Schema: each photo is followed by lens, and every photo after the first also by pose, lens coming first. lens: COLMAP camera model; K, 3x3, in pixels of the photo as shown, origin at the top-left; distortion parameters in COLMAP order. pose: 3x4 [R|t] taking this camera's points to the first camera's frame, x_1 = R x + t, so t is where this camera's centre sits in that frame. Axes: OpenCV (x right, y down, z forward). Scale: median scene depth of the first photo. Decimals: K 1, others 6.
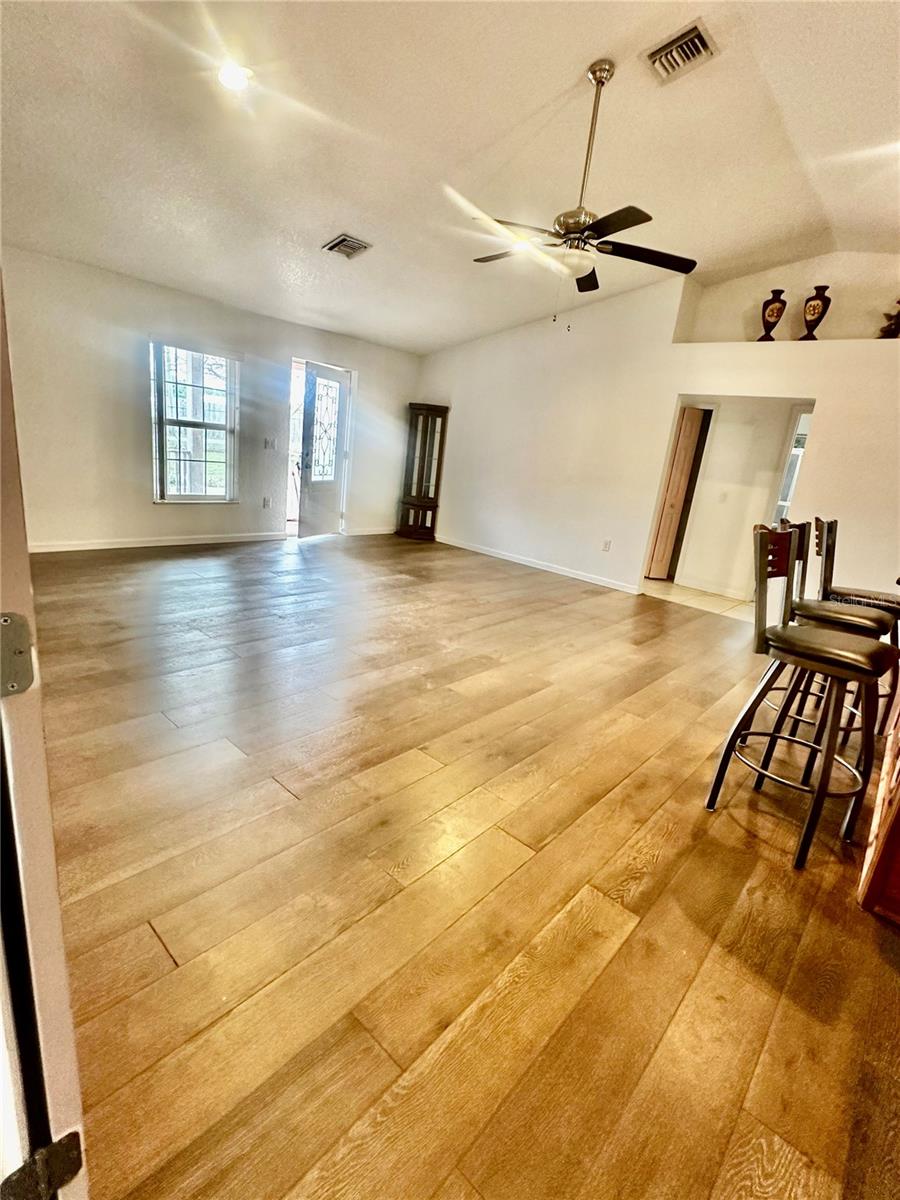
lens RADIAL K [[563.9, 0, 446.4], [0, 563.9, 600.5], [0, 0, 1]] dist [-0.003579, 0.000278]
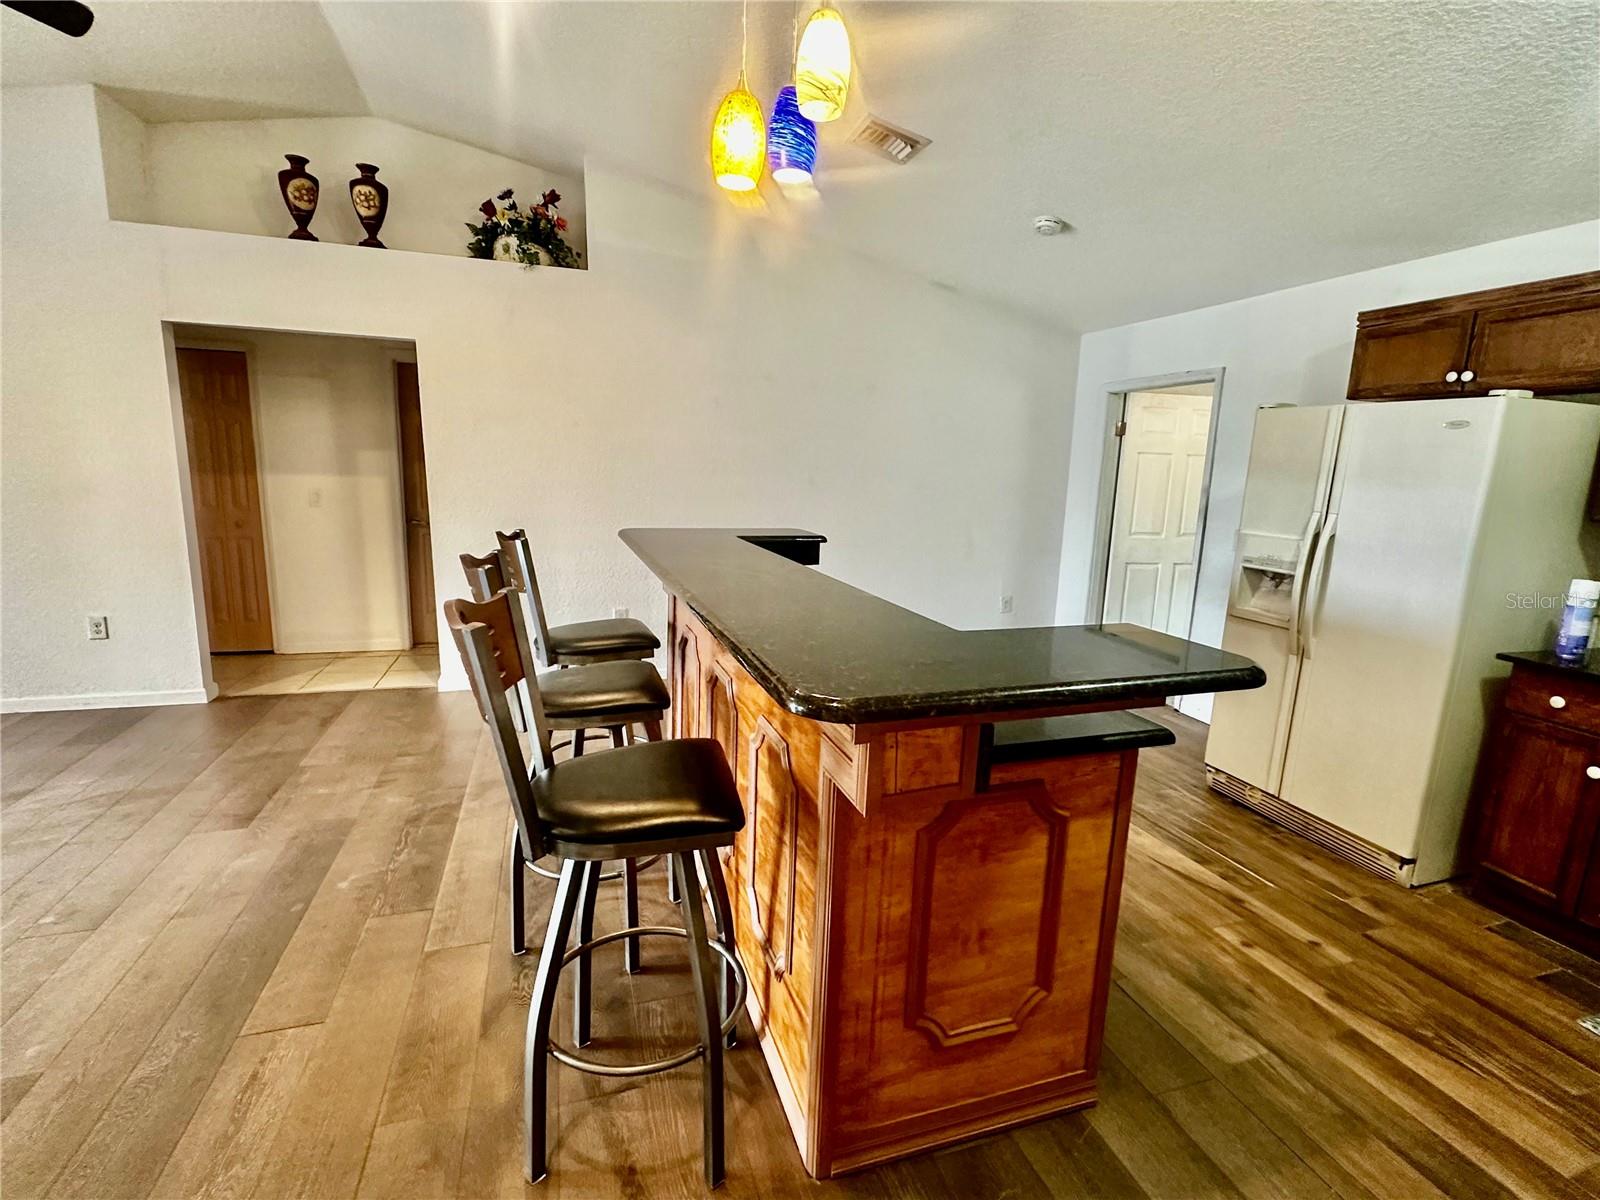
lens RADIAL K [[751.8, 0, 800.3], [0, 751.8, 606.1], [0, 0, 1]] dist [-0.003579, 0.000278]
pose [[0.511122, -0.252205, 0.821673, 0.086570], [0.257344, 0.957030, 0.133670, -0.061189], [-0.820078, 0.143130, 0.554063, 0.189118]]
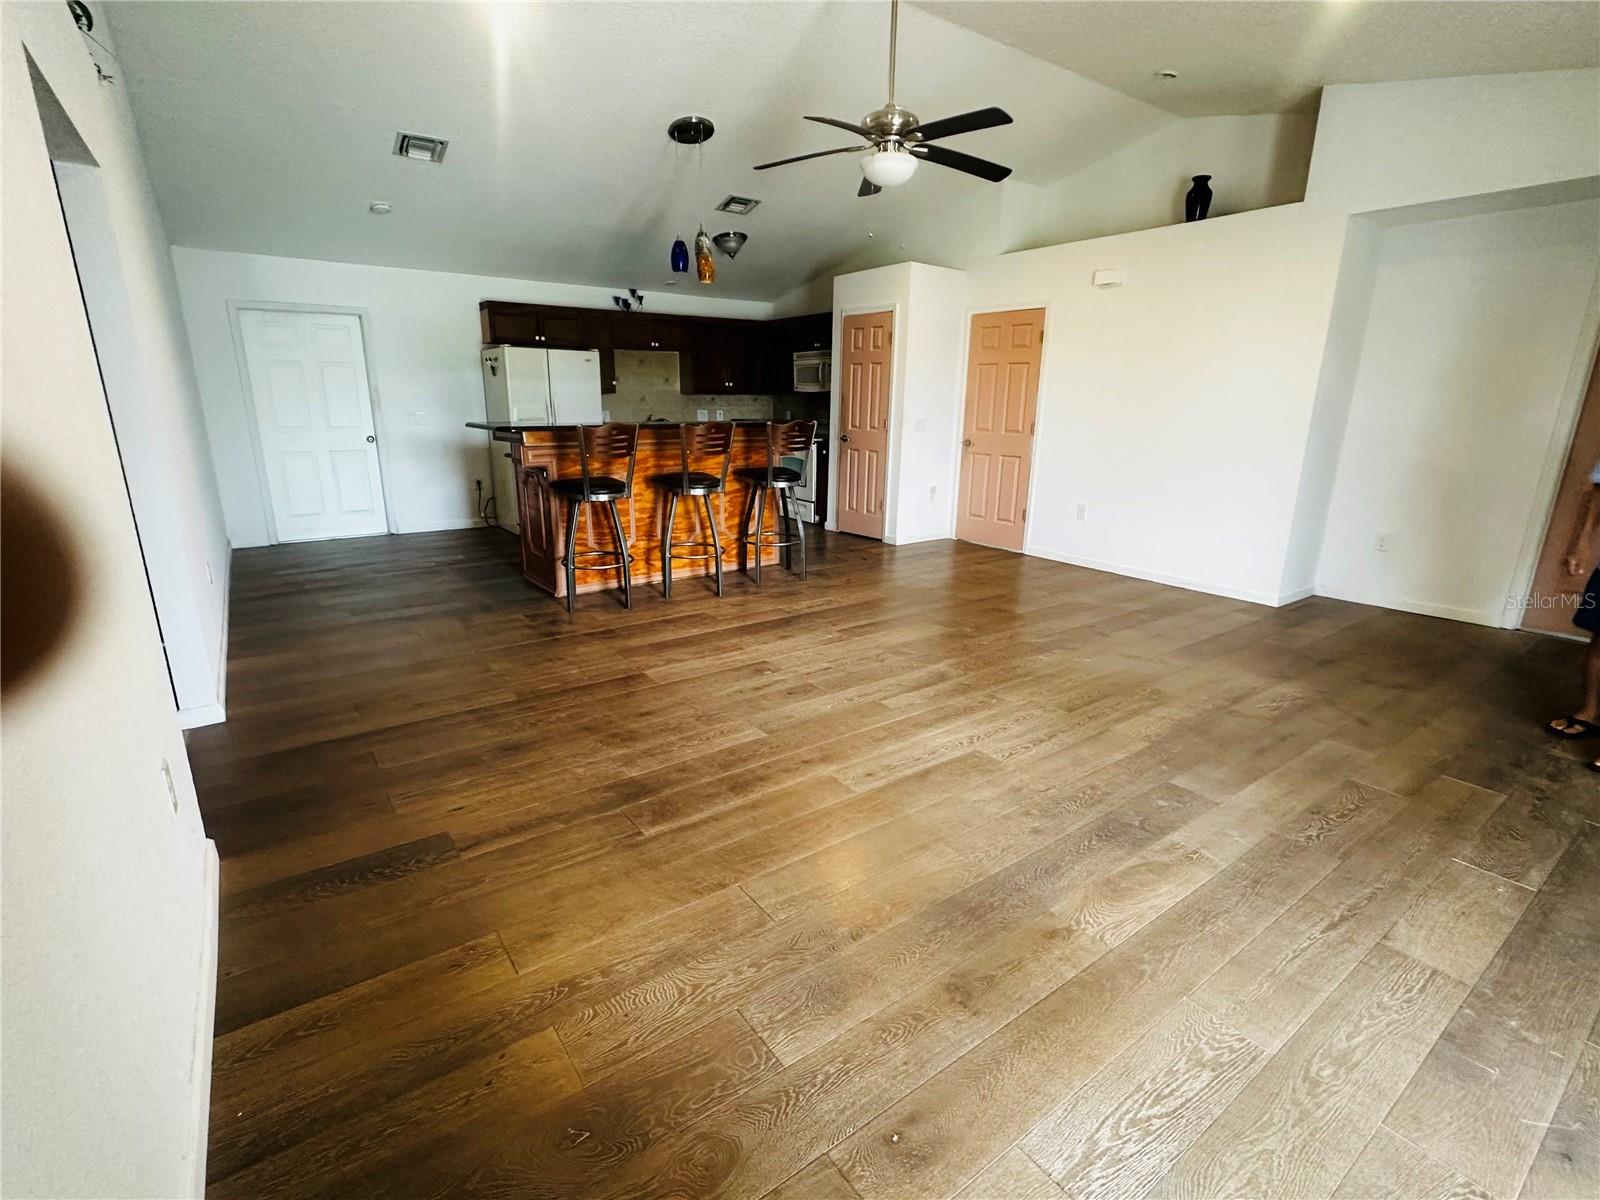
lens RADIAL K [[751.8, 0, 800.3], [0, 751.8, 606.1], [0, 0, 1]] dist [-0.003579, 0.000278]
pose [[-0.969569, -0.173254, 0.172973, 0.023390], [-0.053934, 0.840331, 0.539384, -0.404258], [-0.238805, 0.513641, -0.824103, 1.430261]]
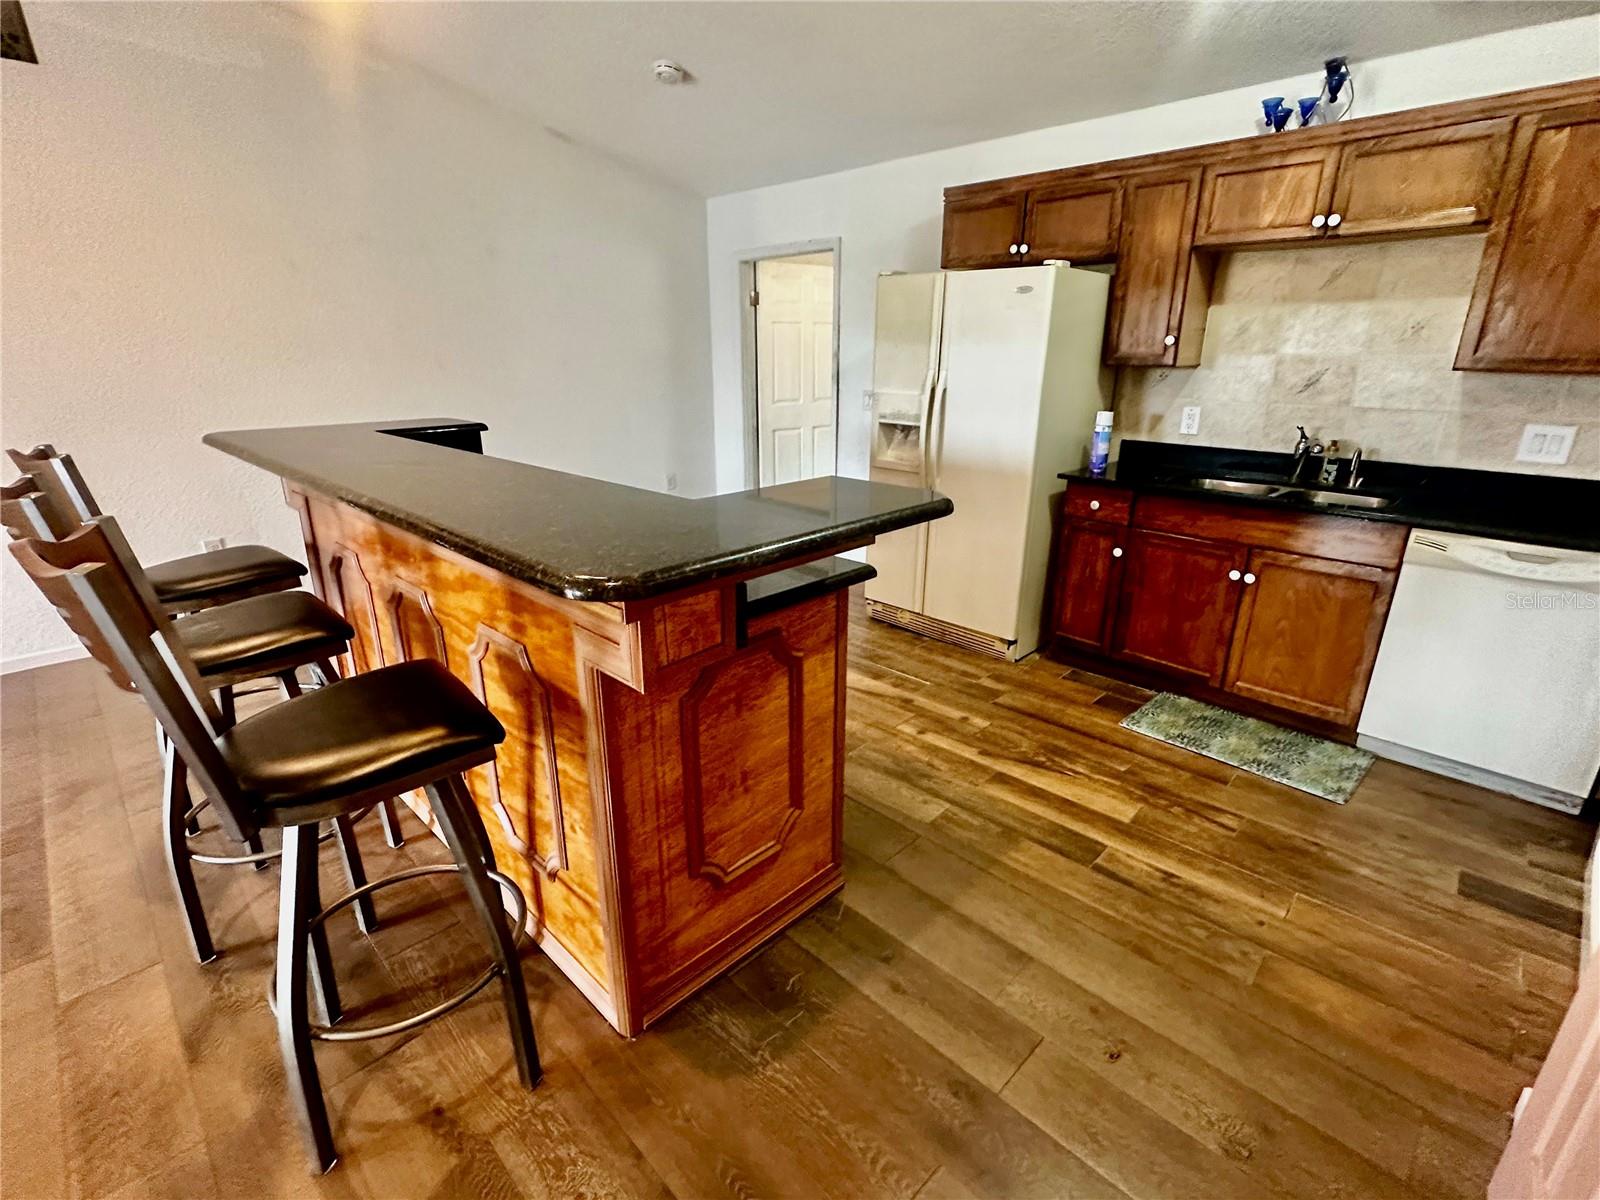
lens RADIAL K [[748.5, 0, 800.5], [0, 748.5, 609.3], [0, 0, 1]] dist [-0.004571, -0.000603]
pose [[0.056539, -0.431603, 0.900290, 0.075853], [0.277208, 0.873064, 0.401141, -0.065271], [-0.959145, 0.226888, 0.169006, 0.220705]]
